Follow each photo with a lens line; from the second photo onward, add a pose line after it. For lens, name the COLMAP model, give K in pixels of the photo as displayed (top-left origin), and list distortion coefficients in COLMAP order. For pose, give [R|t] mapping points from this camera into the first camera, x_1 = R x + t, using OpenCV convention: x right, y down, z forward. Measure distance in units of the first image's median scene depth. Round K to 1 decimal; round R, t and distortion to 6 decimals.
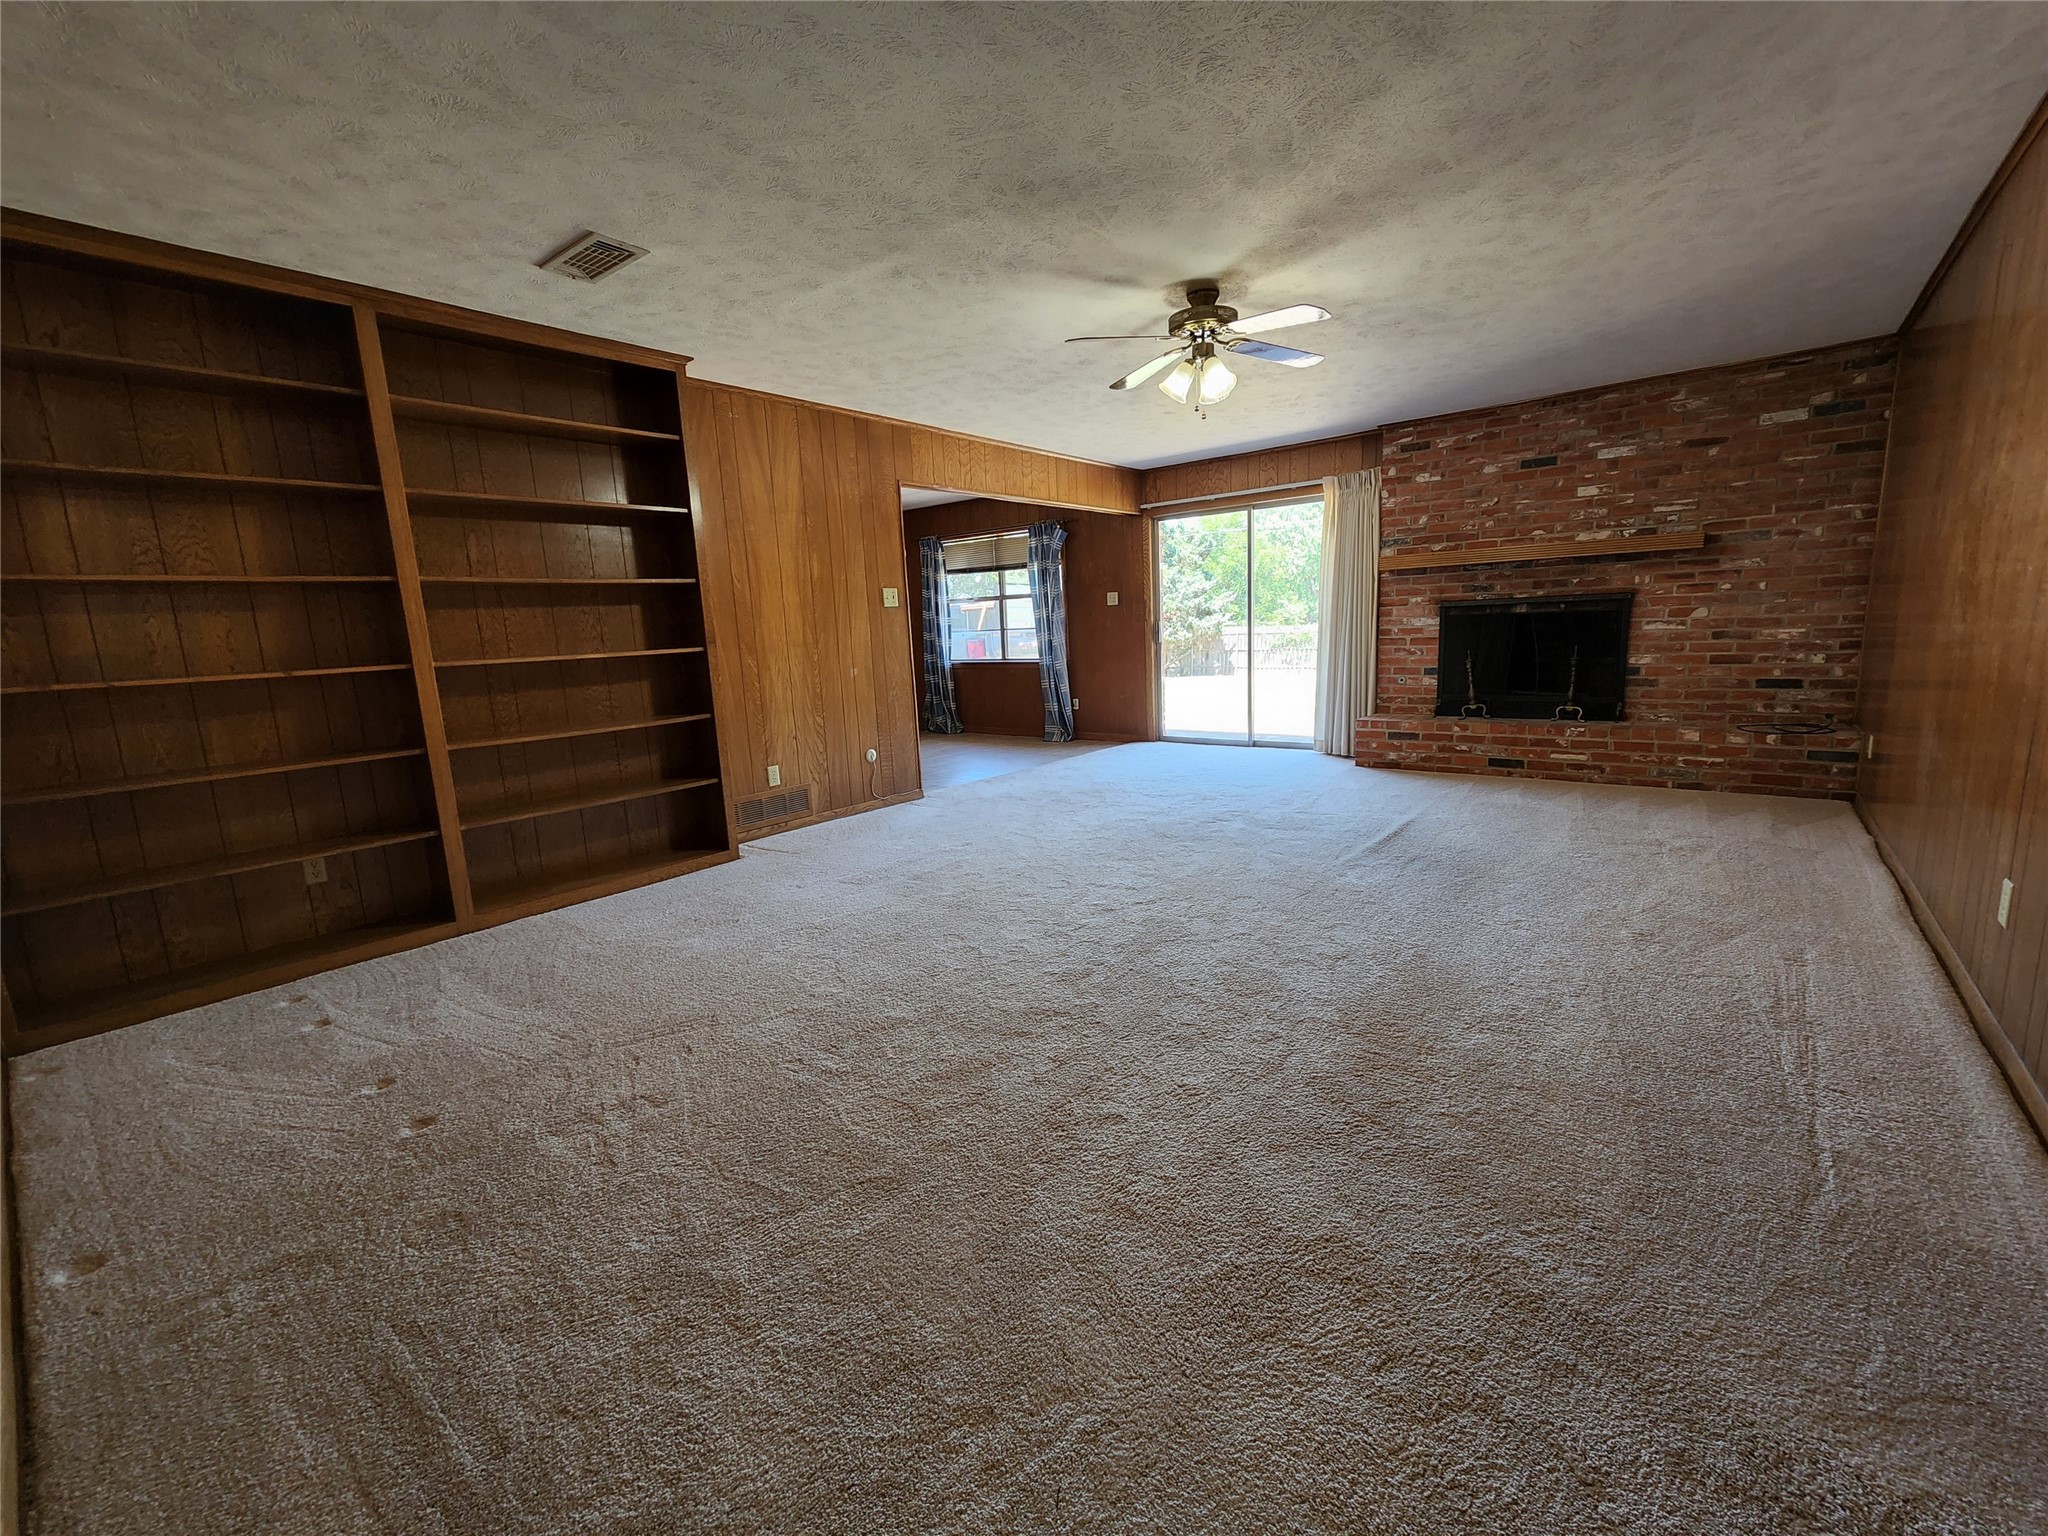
lens RADIAL K [[843.9, 0, 1036.6], [0, 843.9, 766.3], [0, 0, 1]] dist [-0.003228, -0.000945]
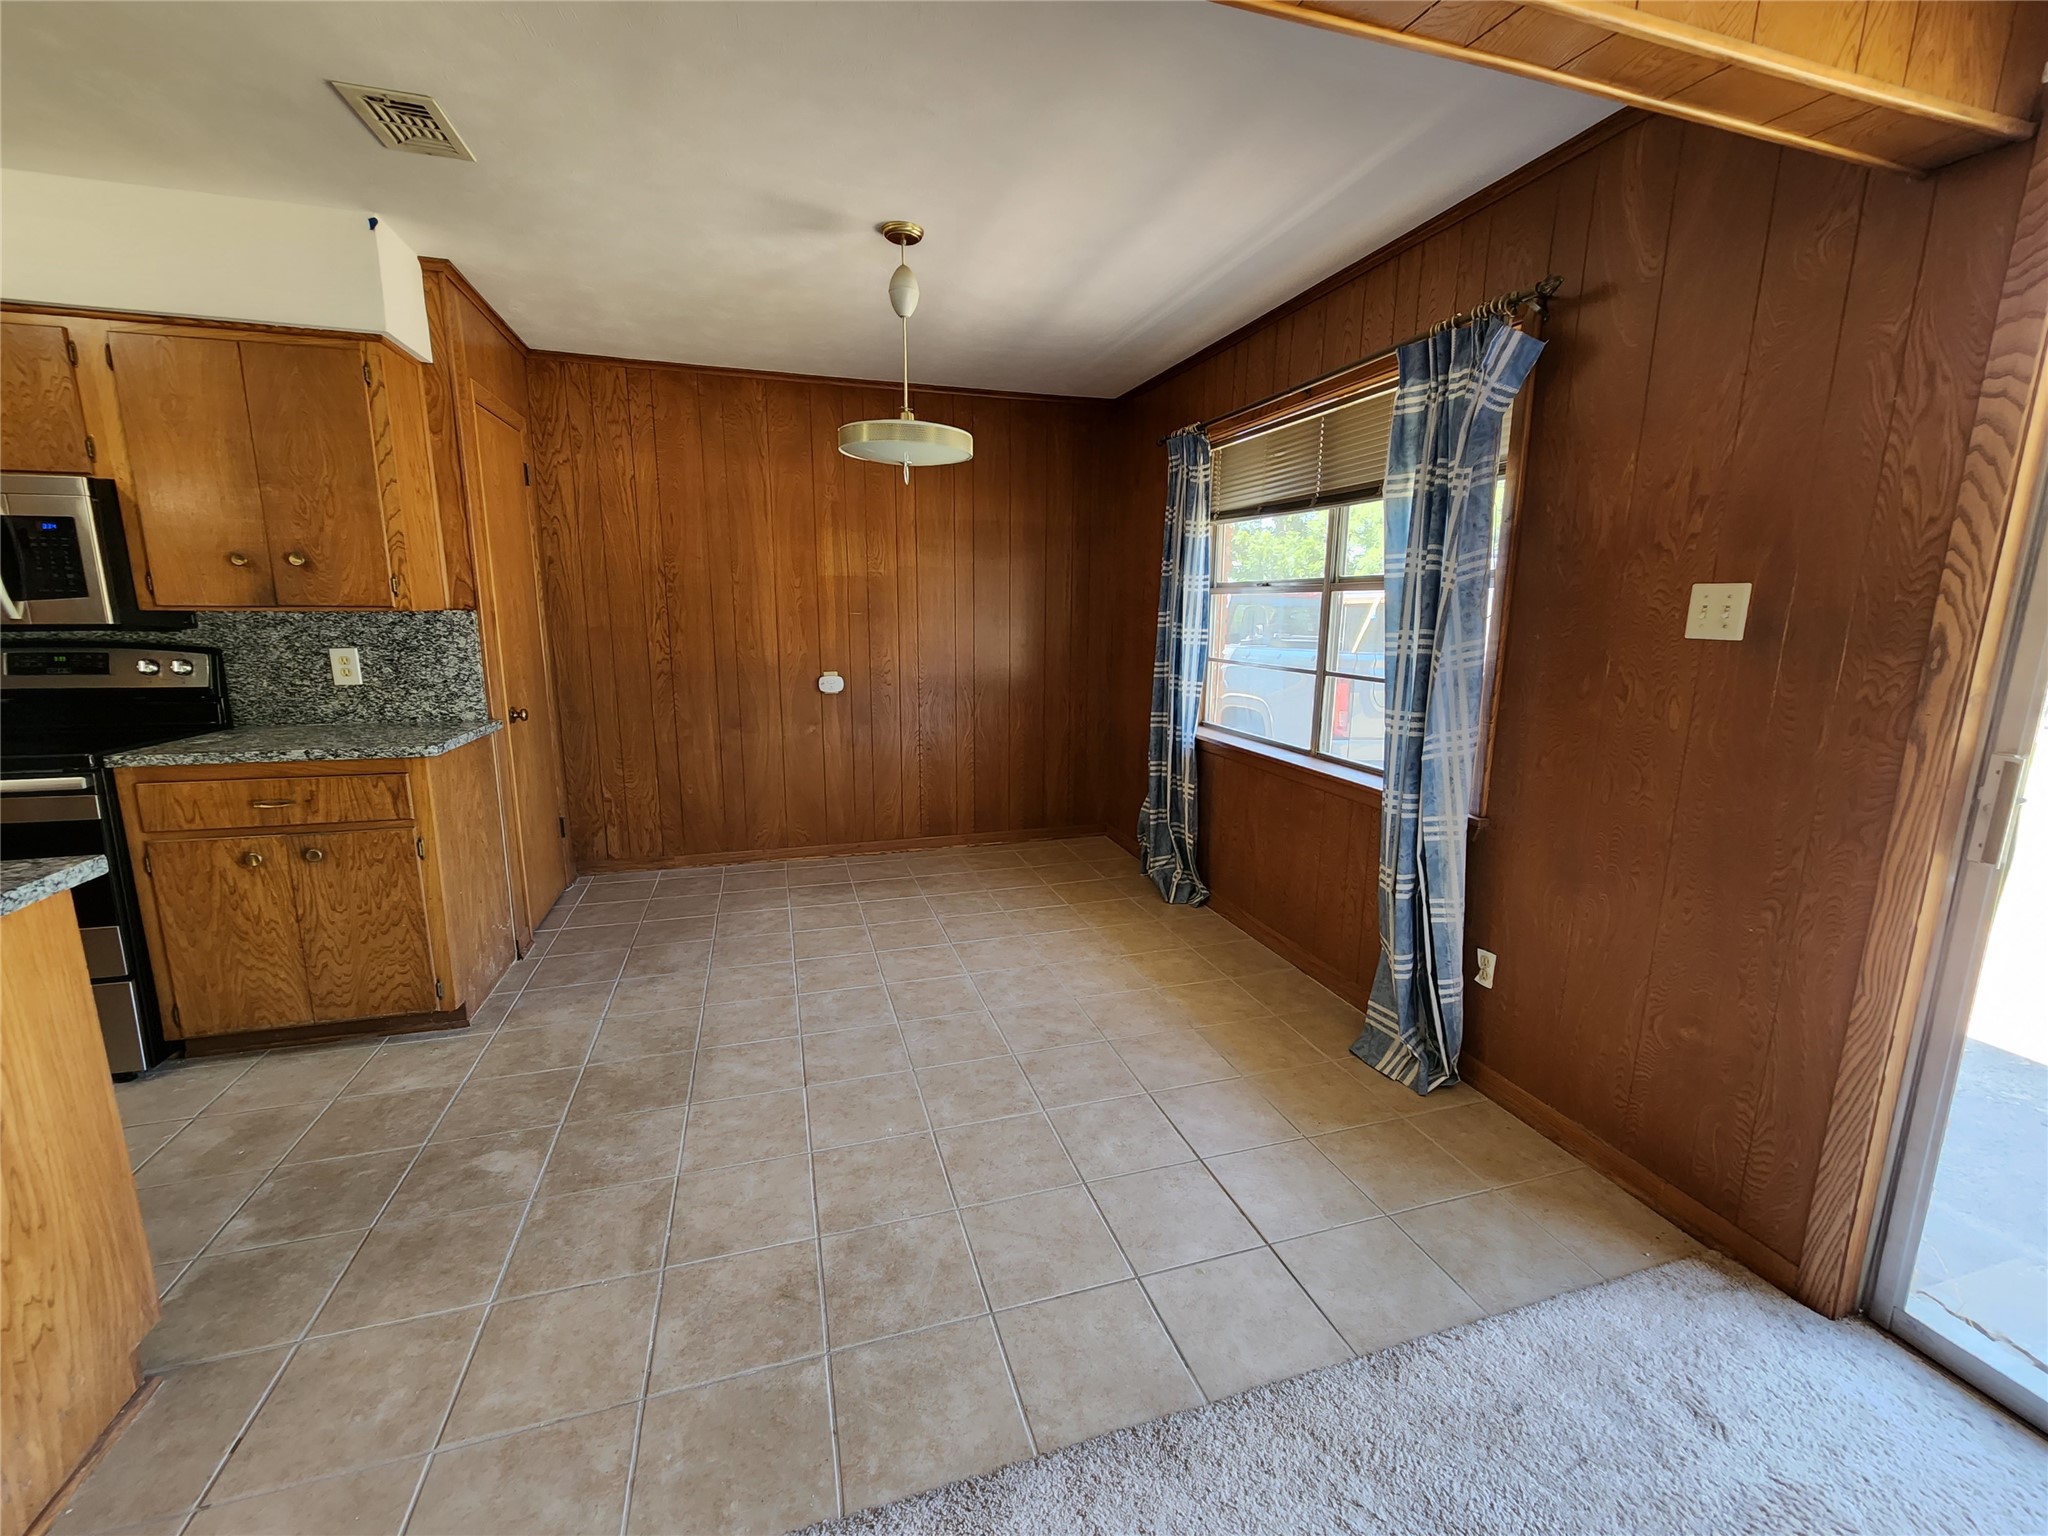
lens RADIAL K [[843.9, 0, 1040.7], [0, 843.9, 765.2], [0, 0, 1]] dist [-0.003228, -0.000945]
pose [[0.839206, 0.153607, -0.521669, 0.086482], [-0.138181, 0.988026, 0.068636, -0.207851], [0.525966, 0.014485, 0.850382, 0.998768]]
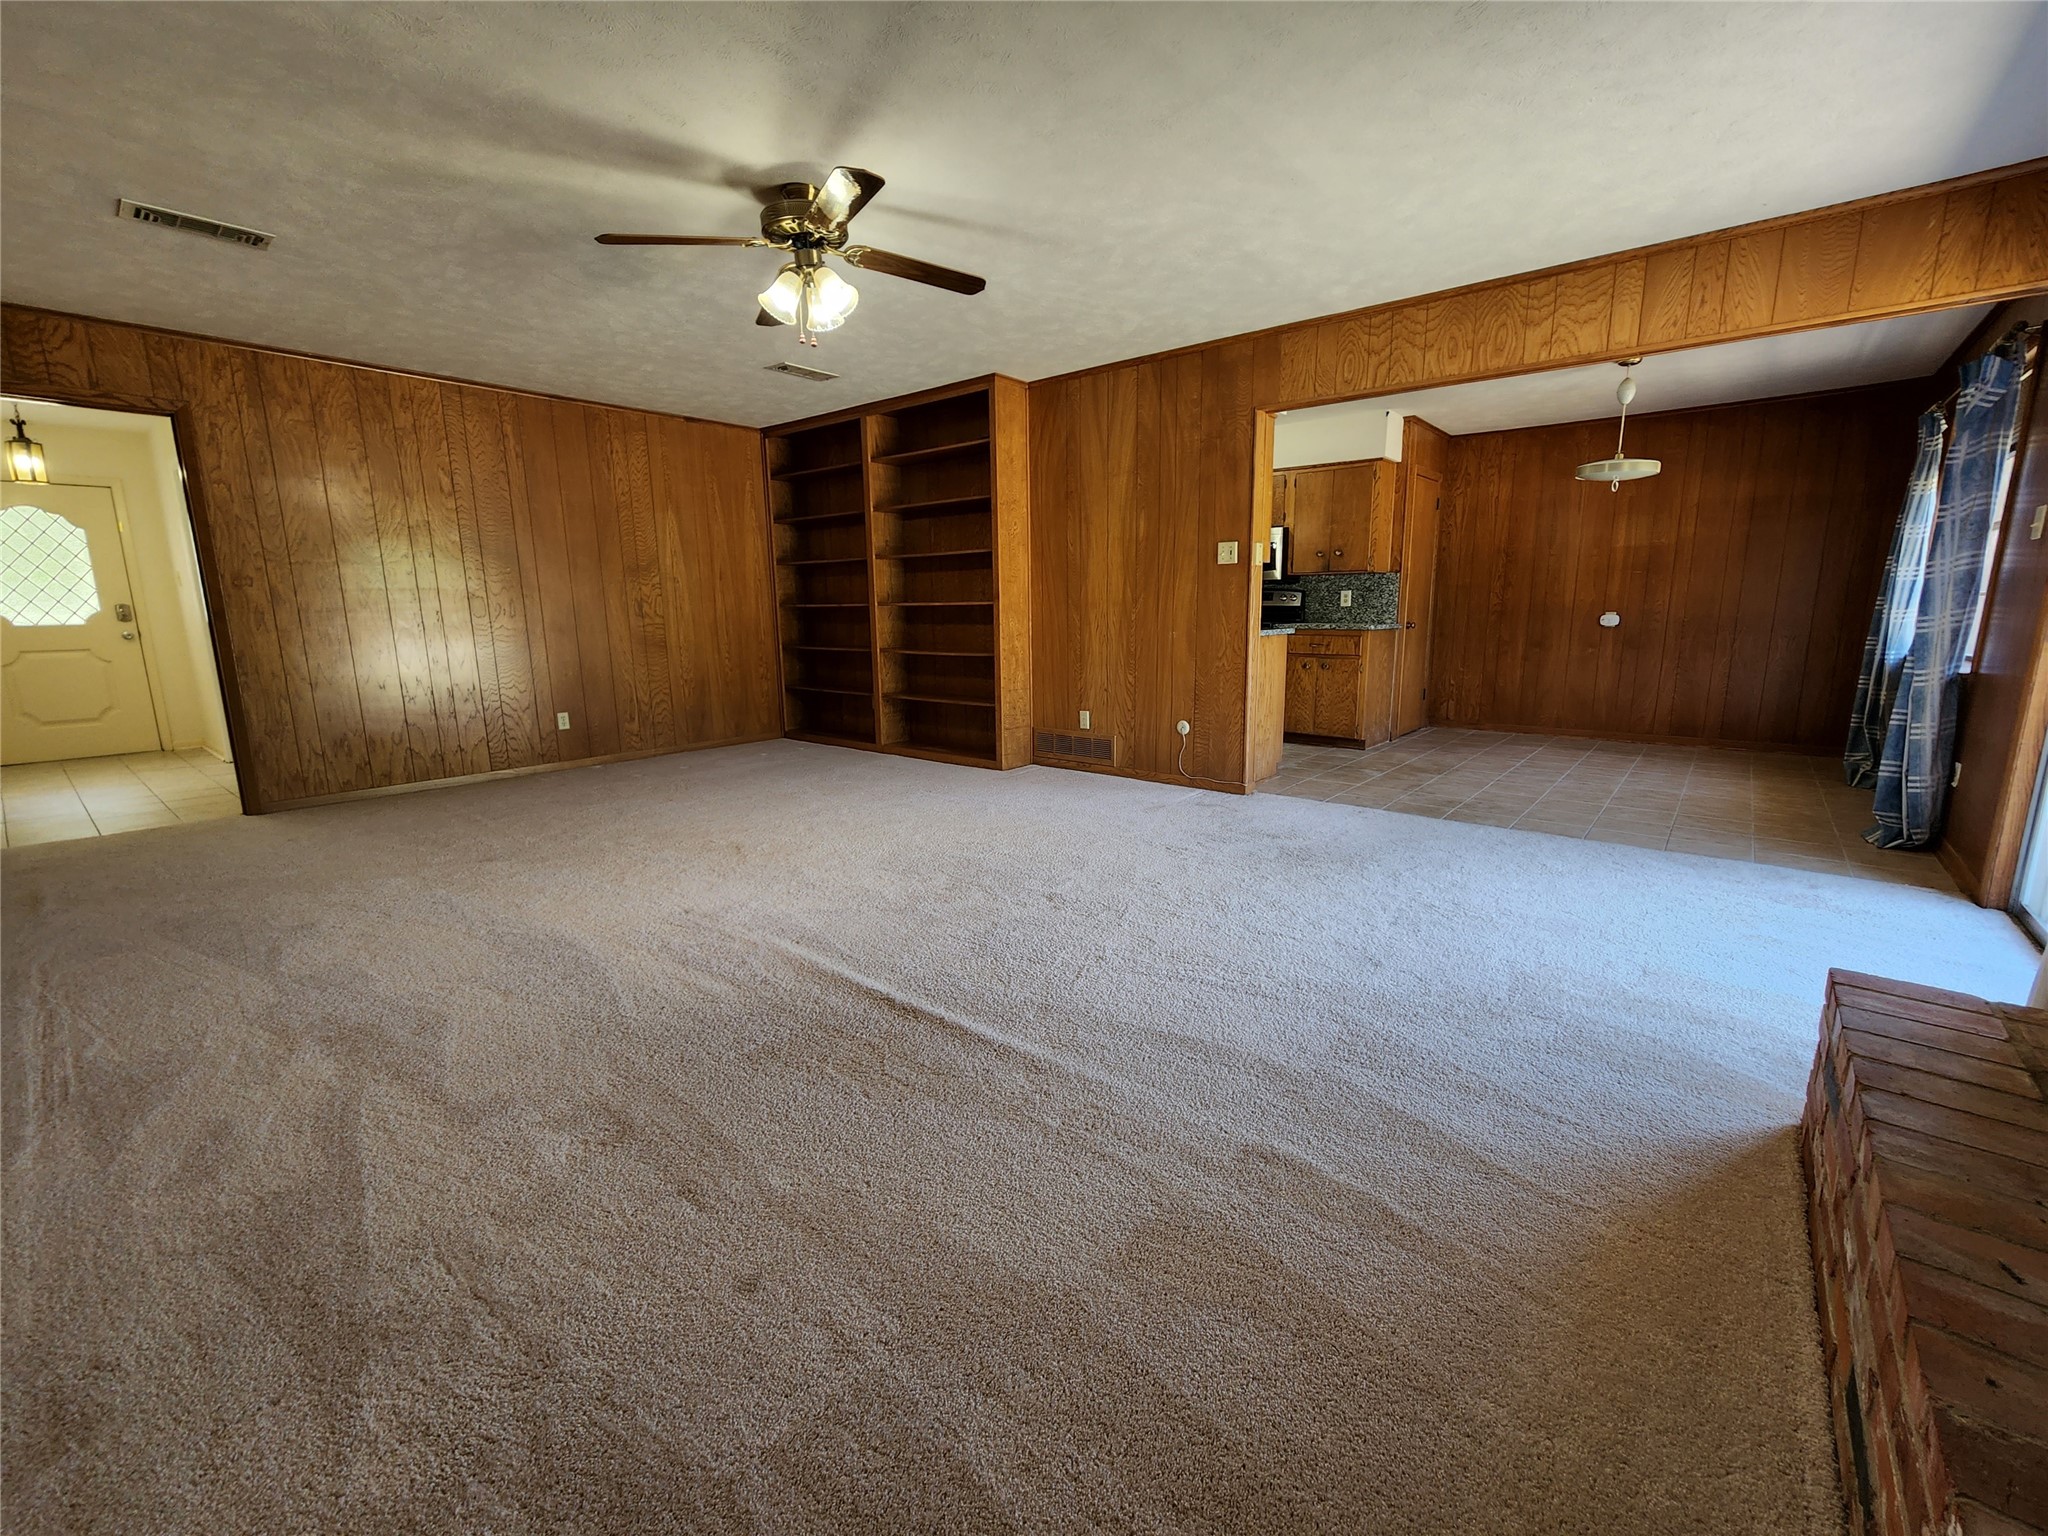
lens RADIAL K [[843.9, 0, 1045.2], [0, 843.9, 767.5], [0, 0, 1]] dist [-0.003228, -0.000945]
pose [[0.004508, 0.233663, -0.972307, 0.676696], [-0.157582, 0.960334, 0.230056, -0.151245], [0.987496, 0.152181, 0.041150, 0.775962]]
